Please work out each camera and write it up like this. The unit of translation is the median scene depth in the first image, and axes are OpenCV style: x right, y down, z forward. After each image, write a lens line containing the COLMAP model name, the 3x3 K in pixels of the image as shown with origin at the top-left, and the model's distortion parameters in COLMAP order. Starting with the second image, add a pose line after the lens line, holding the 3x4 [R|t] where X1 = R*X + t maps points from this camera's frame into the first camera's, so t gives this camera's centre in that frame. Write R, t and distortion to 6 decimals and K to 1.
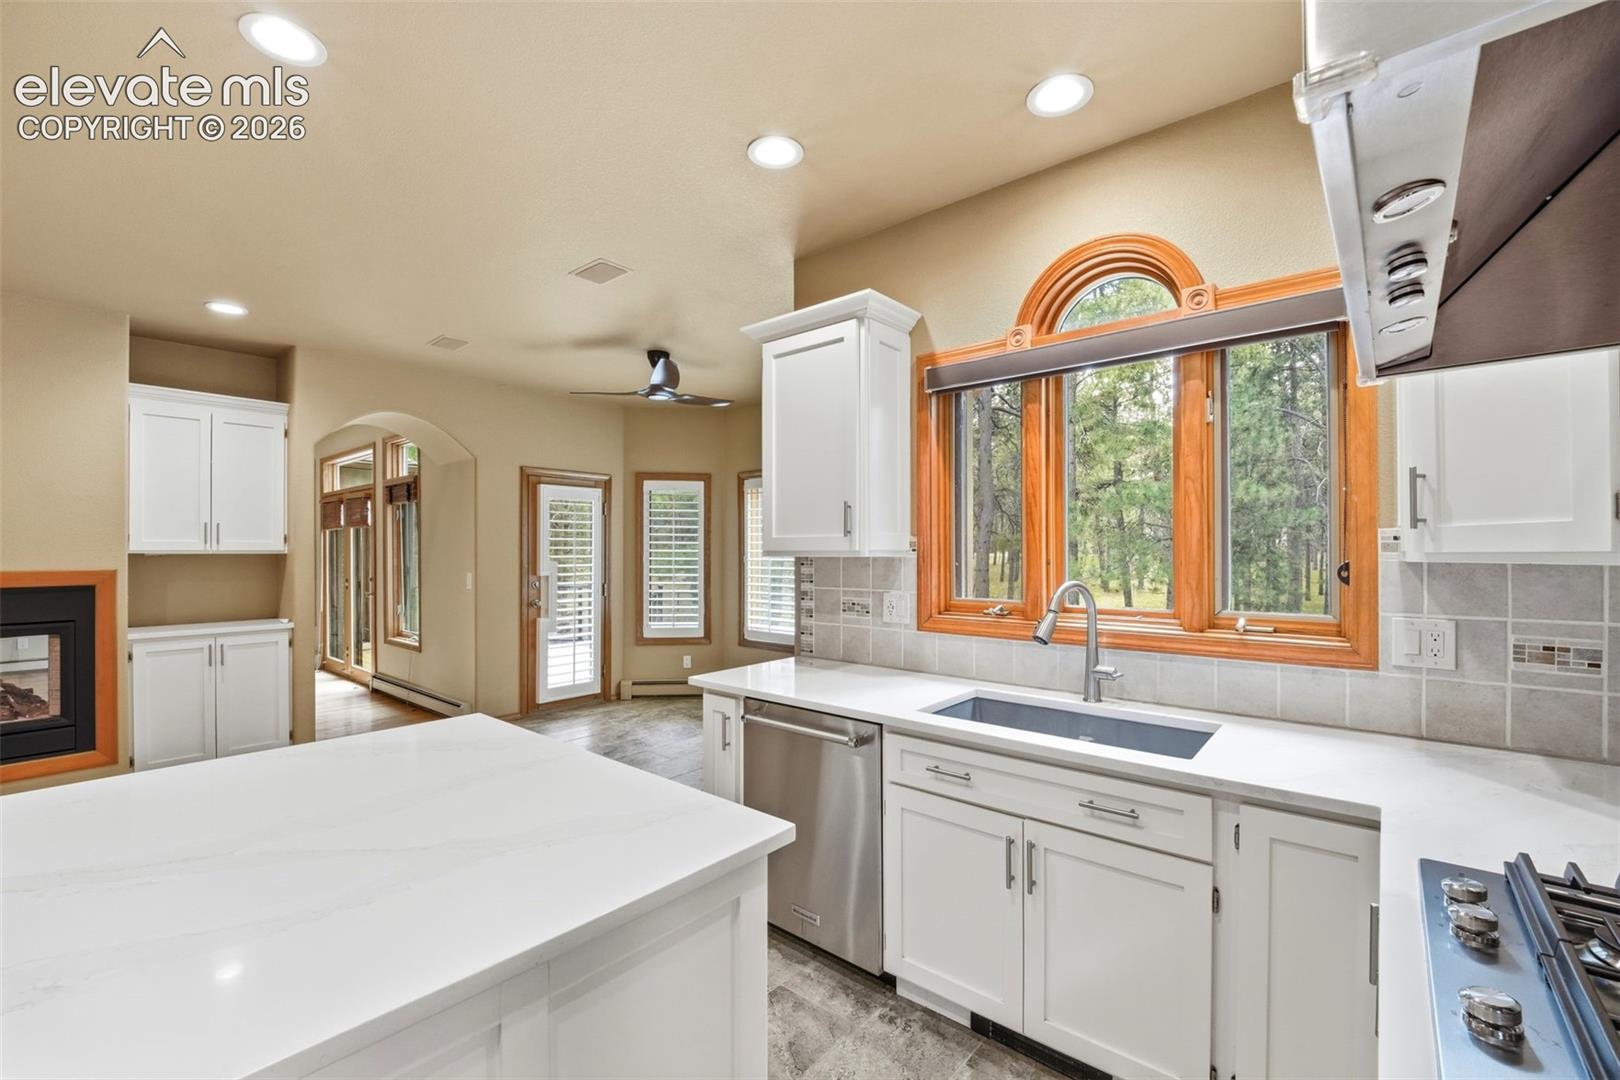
lens RADIAL K [[671.7, 0, 813.8], [0, 671.7, 545.0], [0, 0, 1]] dist [0.016566, -0.020740]
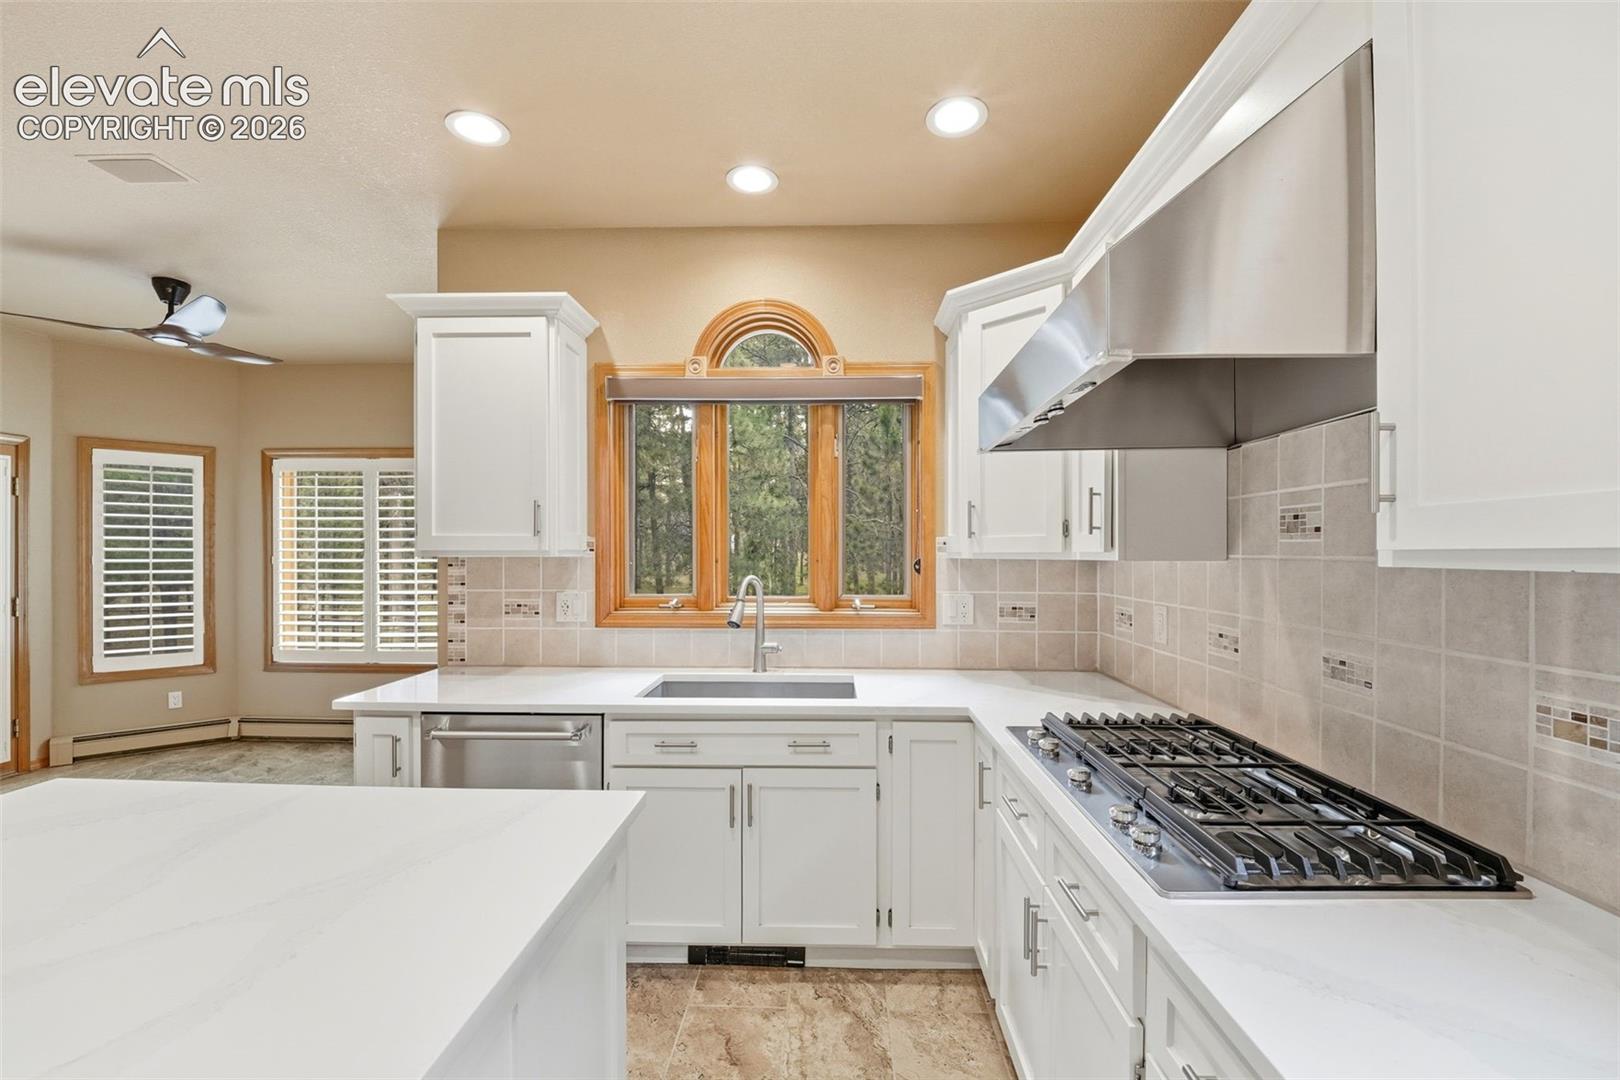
lens RADIAL K [[678.1, 0, 814.0], [0, 678.1, 546.1], [0, 0, 1]] dist [0.010016, -0.012965]
pose [[0.782514, 0.005886, 0.622605, -0.235700], [-0.007903, 0.999969, 0.000479, -0.001606], [-0.622583, -0.005295, 0.782536, -0.033195]]
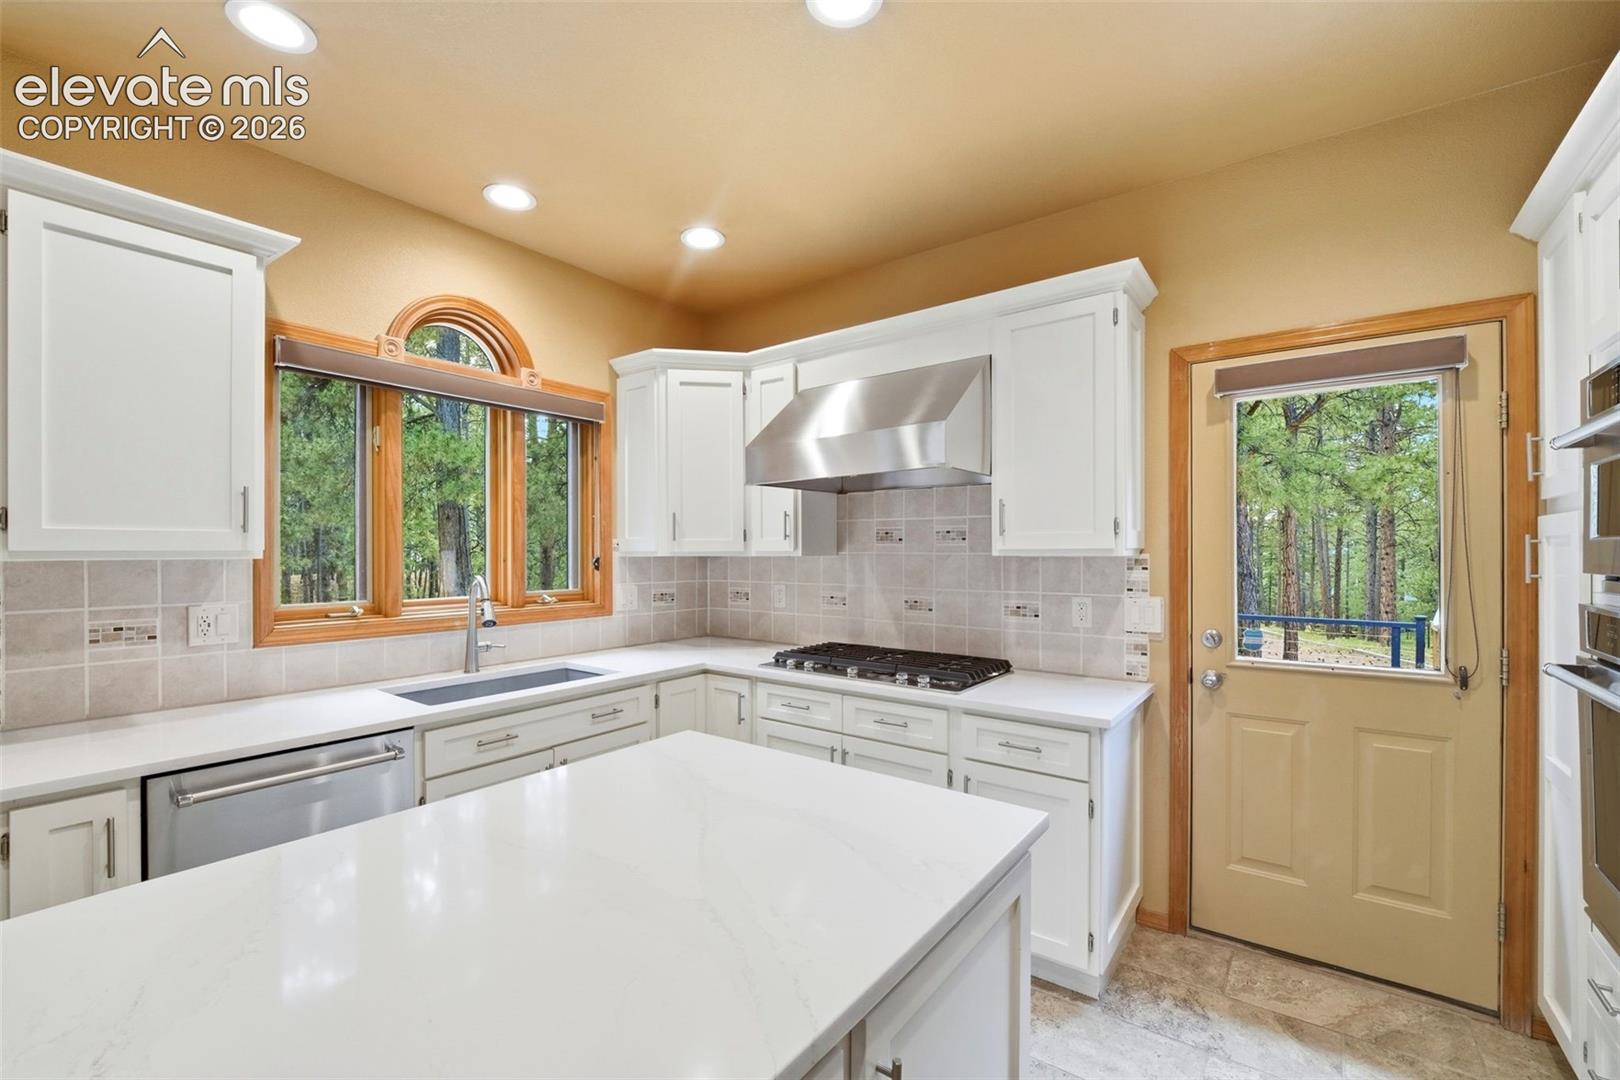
lens RADIAL K [[678.1, 0, 814.0], [0, 678.1, 546.1], [0, 0, 1]] dist [0.010016, -0.012965]
pose [[-0.059148, 0.005582, 0.998234, -0.716206], [-0.009666, 0.999934, -0.006164, 0.000911], [-0.998202, -0.010014, -0.059090, 0.364712]]
